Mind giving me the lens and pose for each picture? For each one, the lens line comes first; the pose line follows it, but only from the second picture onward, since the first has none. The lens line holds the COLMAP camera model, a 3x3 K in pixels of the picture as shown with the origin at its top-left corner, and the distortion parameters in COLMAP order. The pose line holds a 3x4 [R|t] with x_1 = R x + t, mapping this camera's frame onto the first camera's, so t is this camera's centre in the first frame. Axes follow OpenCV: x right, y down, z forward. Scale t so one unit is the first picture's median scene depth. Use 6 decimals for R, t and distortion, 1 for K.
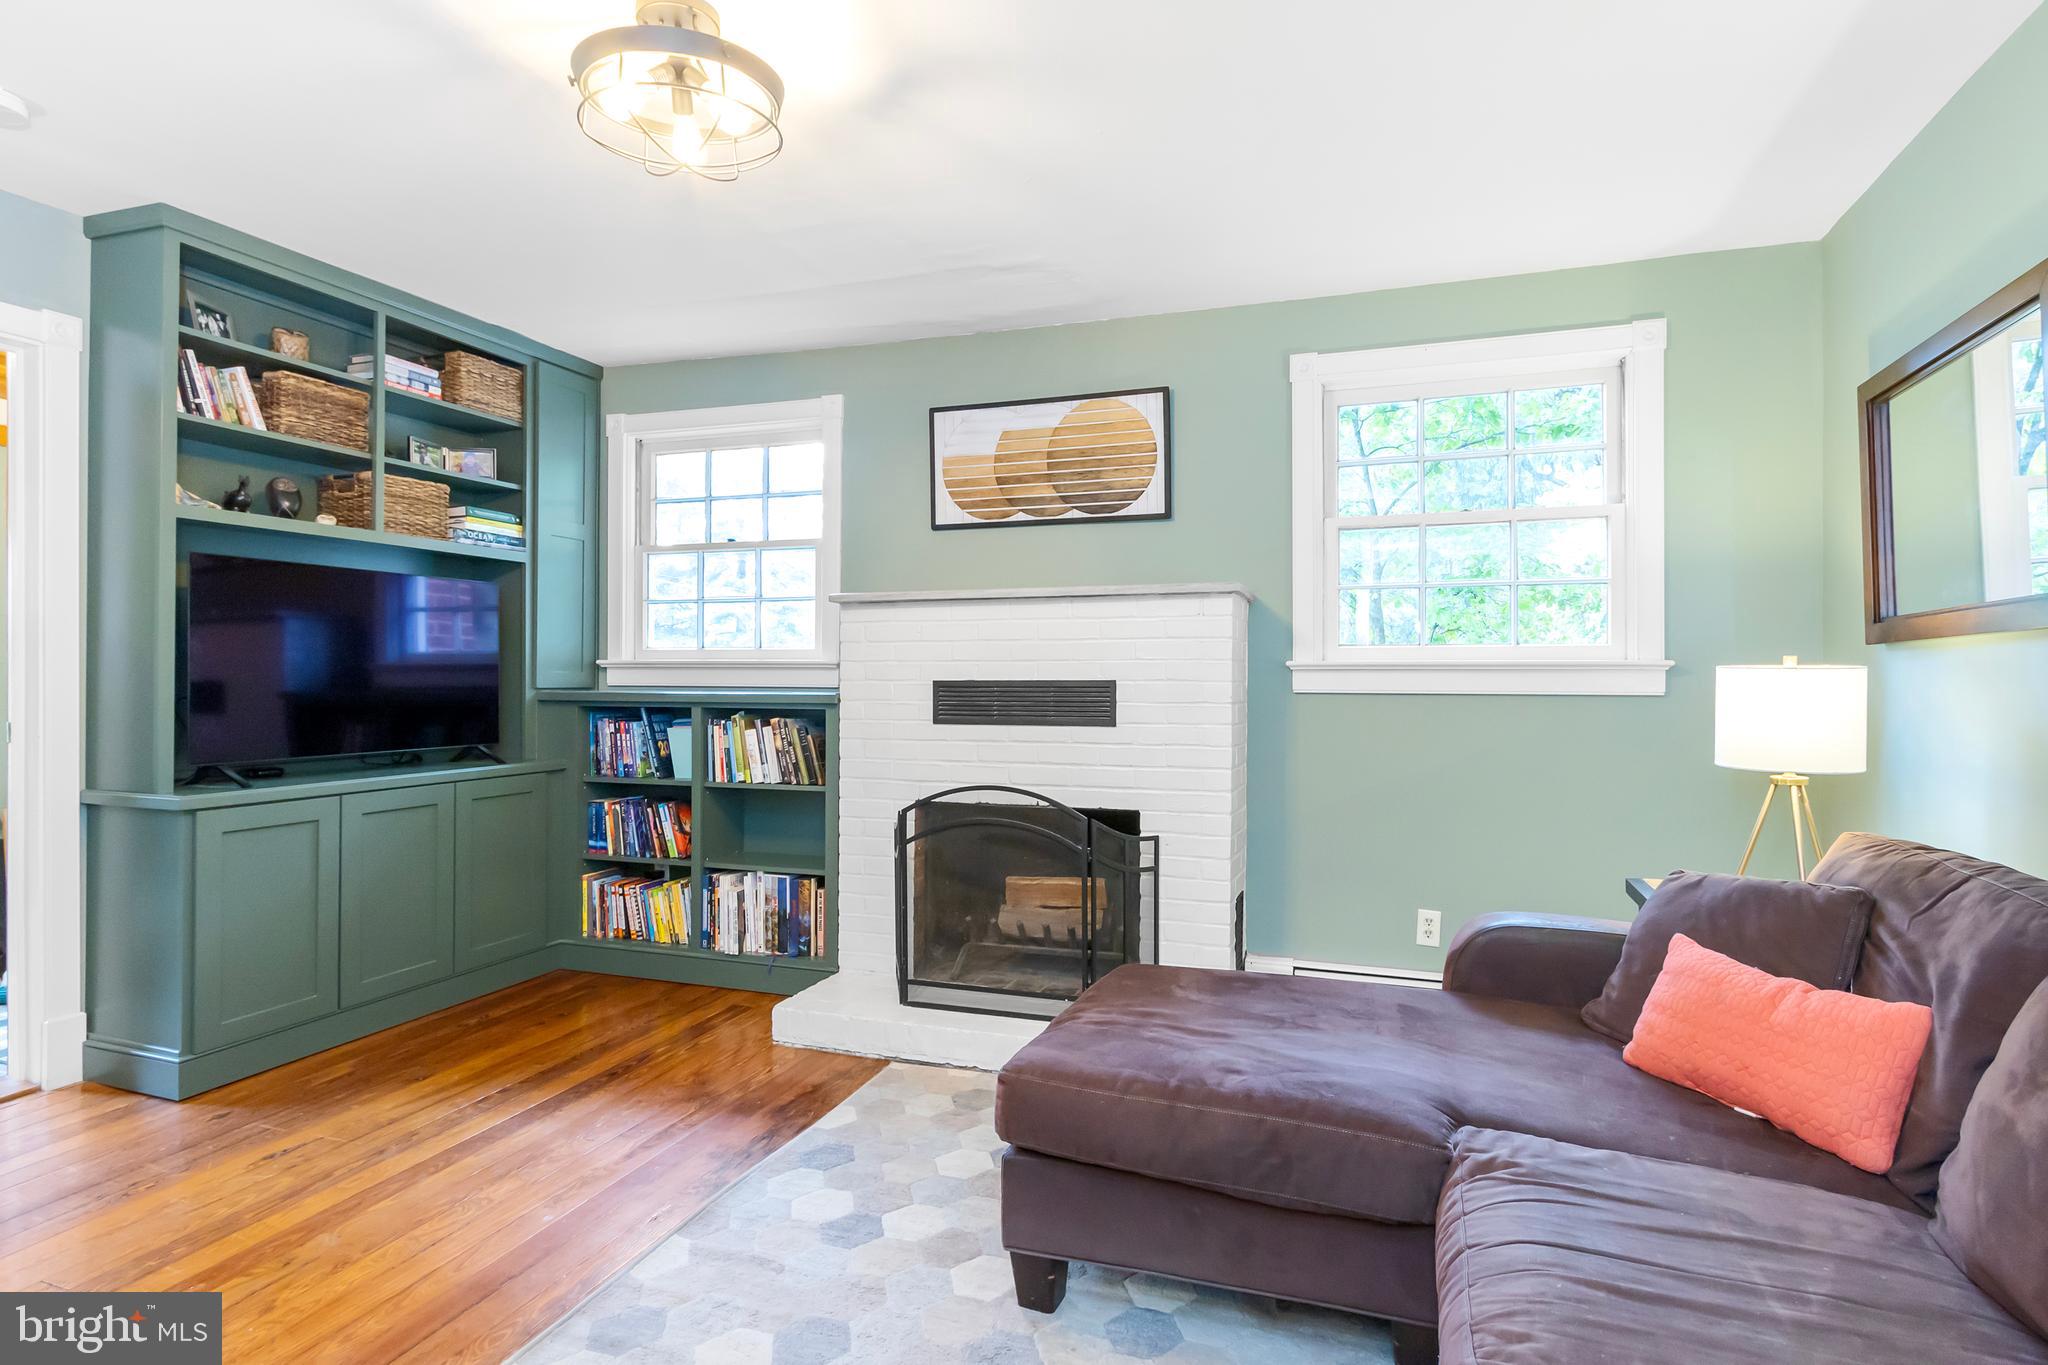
lens RADIAL K [[1035.3, 0, 1032.9], [0, 1035.3, 671.1], [0, 0, 1]] dist [0.002207, 0.000992]
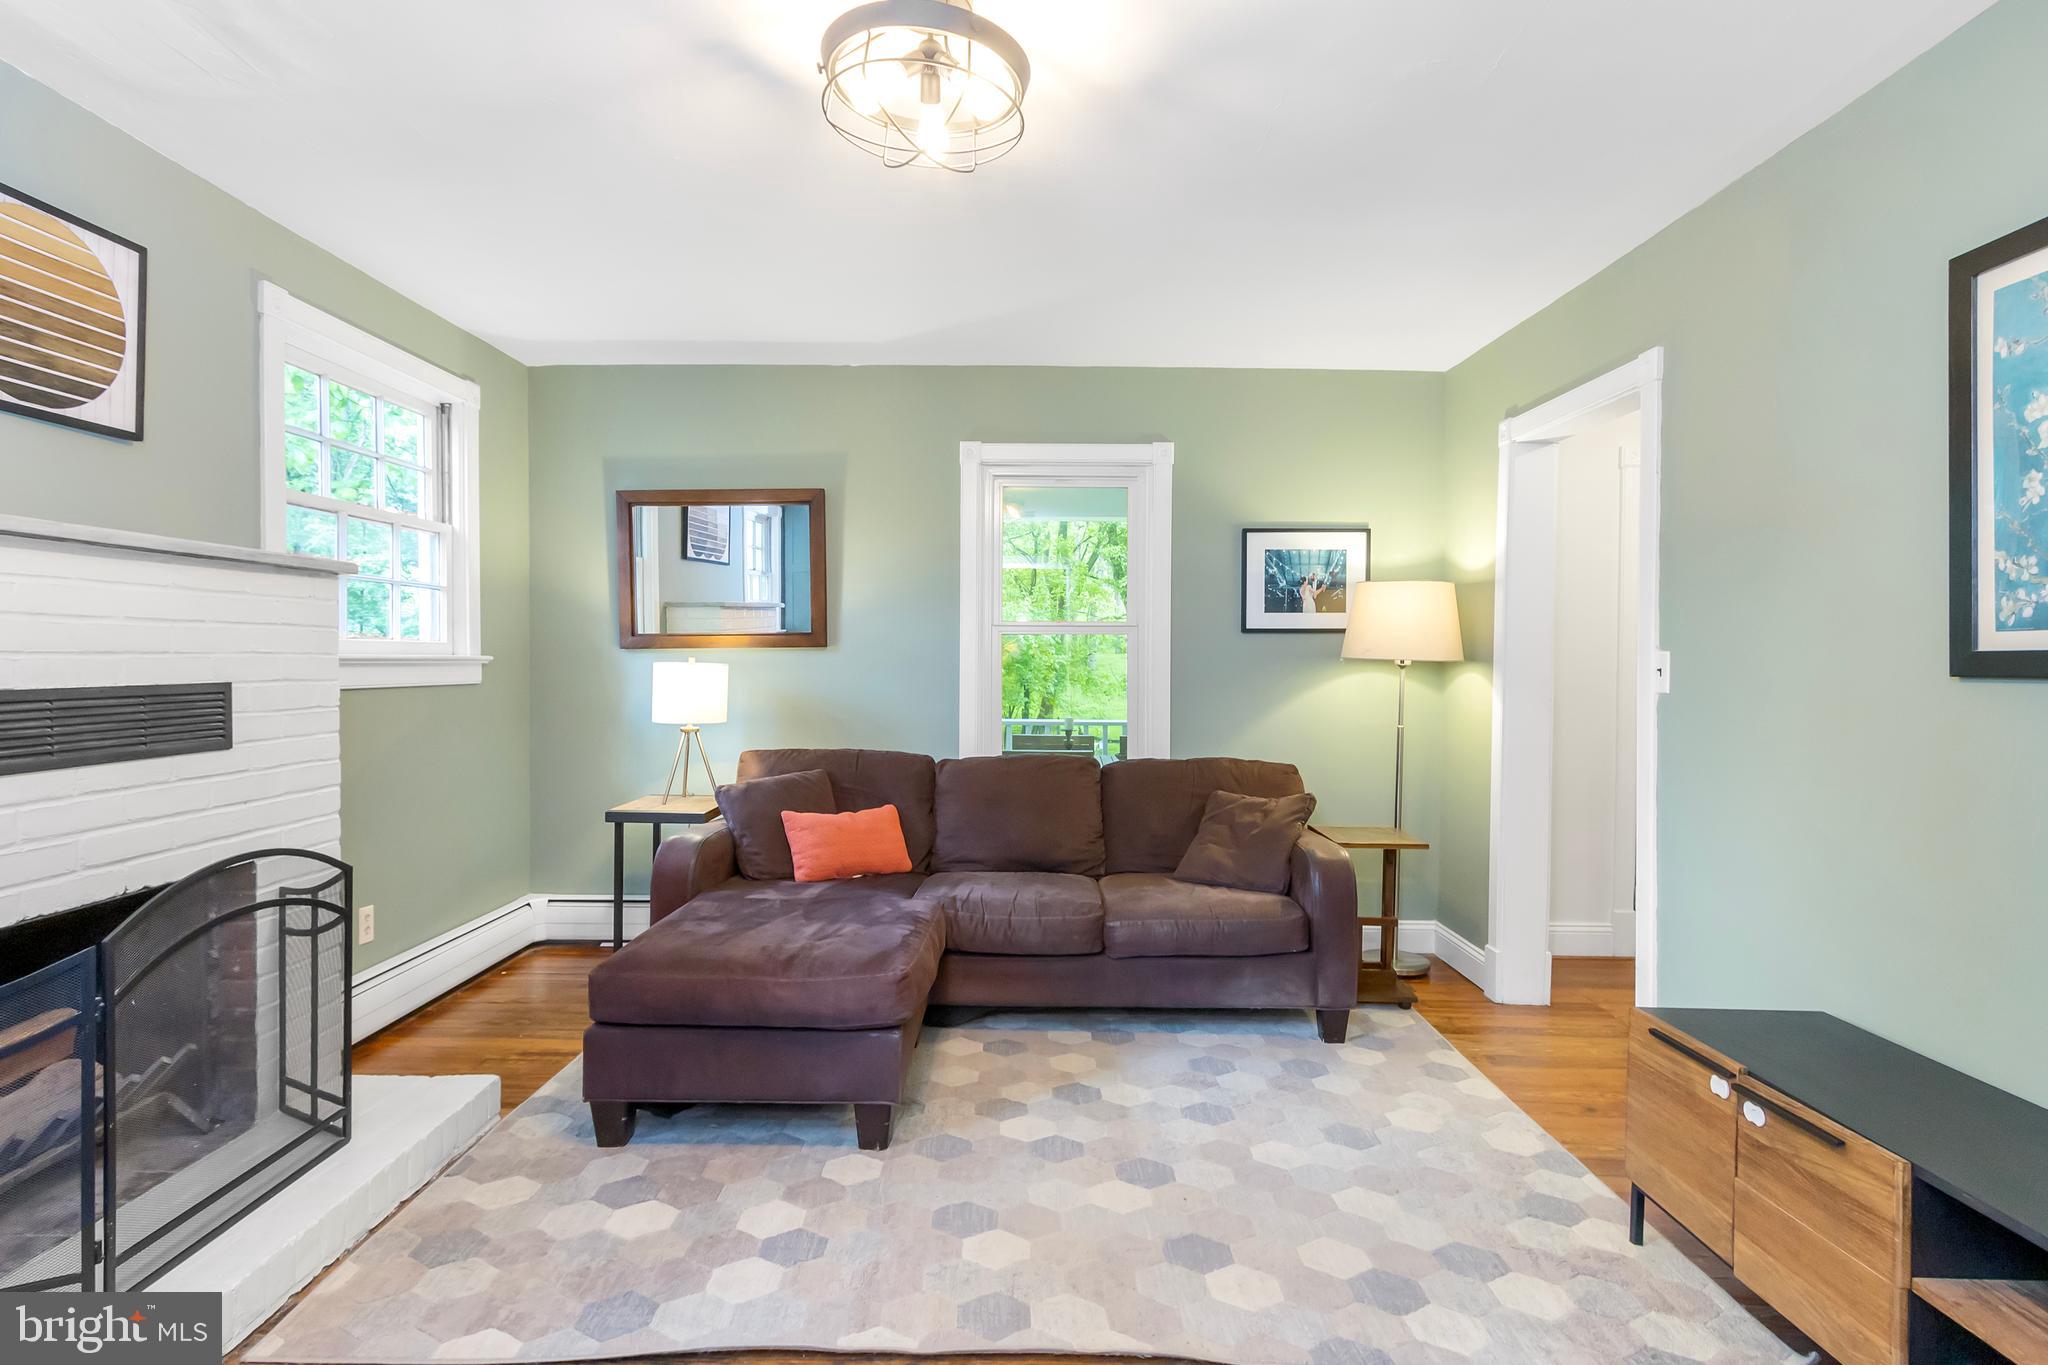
lens RADIAL K [[1035.3, 0, 1026.5], [0, 1035.3, 672.7], [0, 0, 1]] dist [0.002207, 0.000992]
pose [[-0.329424, -0.015154, 0.944060, -0.738824], [-0.010561, 0.999868, 0.012364, -0.011824], [-0.944123, -0.005897, -0.329541, 0.709515]]
